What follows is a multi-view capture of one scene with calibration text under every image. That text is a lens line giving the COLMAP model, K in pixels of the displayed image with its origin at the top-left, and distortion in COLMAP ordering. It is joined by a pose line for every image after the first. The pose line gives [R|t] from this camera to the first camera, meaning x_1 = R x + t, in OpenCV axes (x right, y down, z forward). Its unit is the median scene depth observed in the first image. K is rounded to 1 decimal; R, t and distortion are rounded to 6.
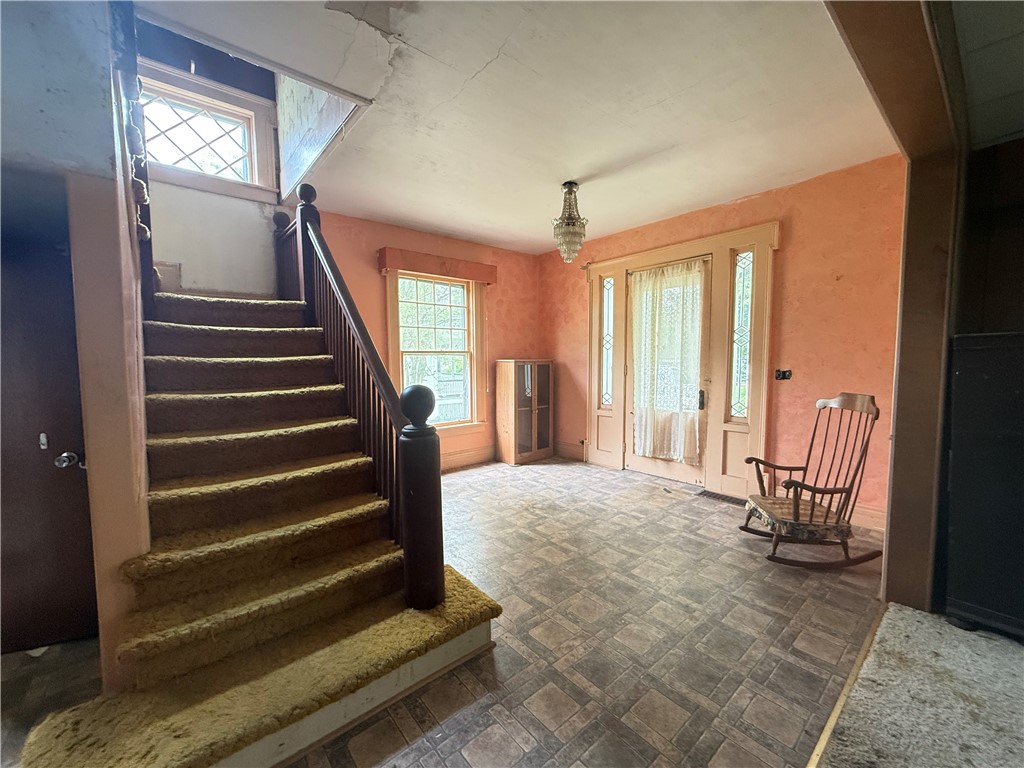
lens RADIAL K [[413.8, 0, 511.3], [0, 413.8, 385.1], [0, 0, 1]] dist [0.002102, 0.000141]
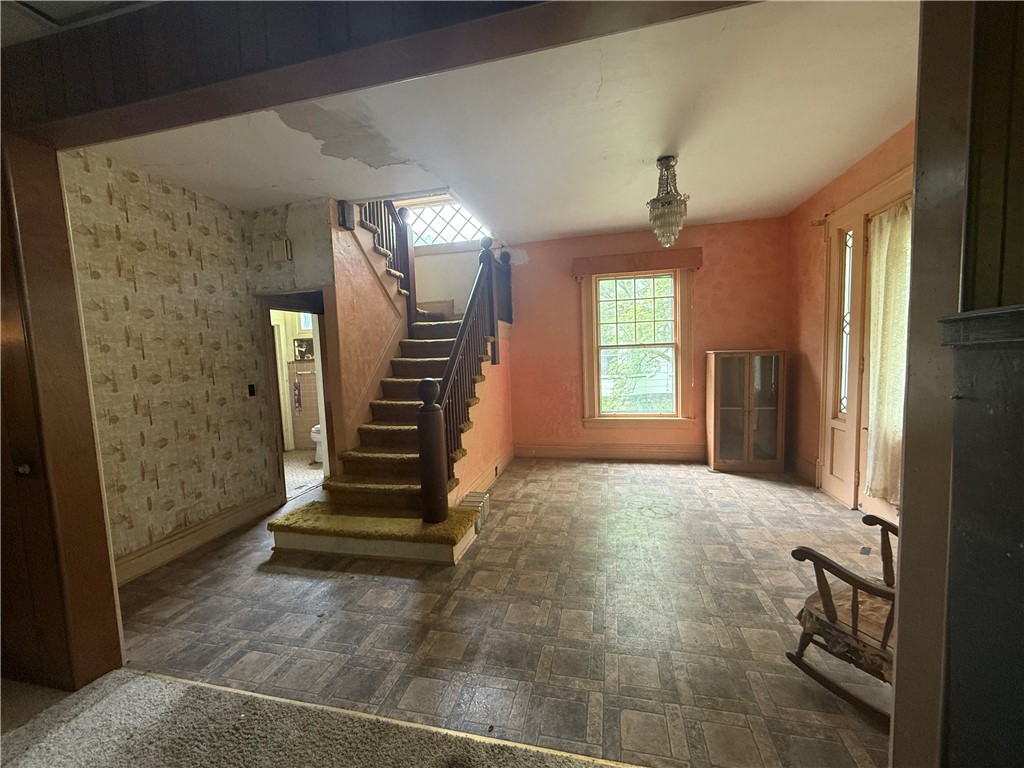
lens RADIAL K [[413.8, 0, 509.4], [0, 413.8, 382.7], [0, 0, 1]] dist [0.002102, 0.000141]
pose [[0.587283, 0.046108, -0.808067, 0.502965], [-0.021192, 0.998910, 0.041596, -0.024043], [0.809104, -0.007304, 0.587620, 0.140399]]
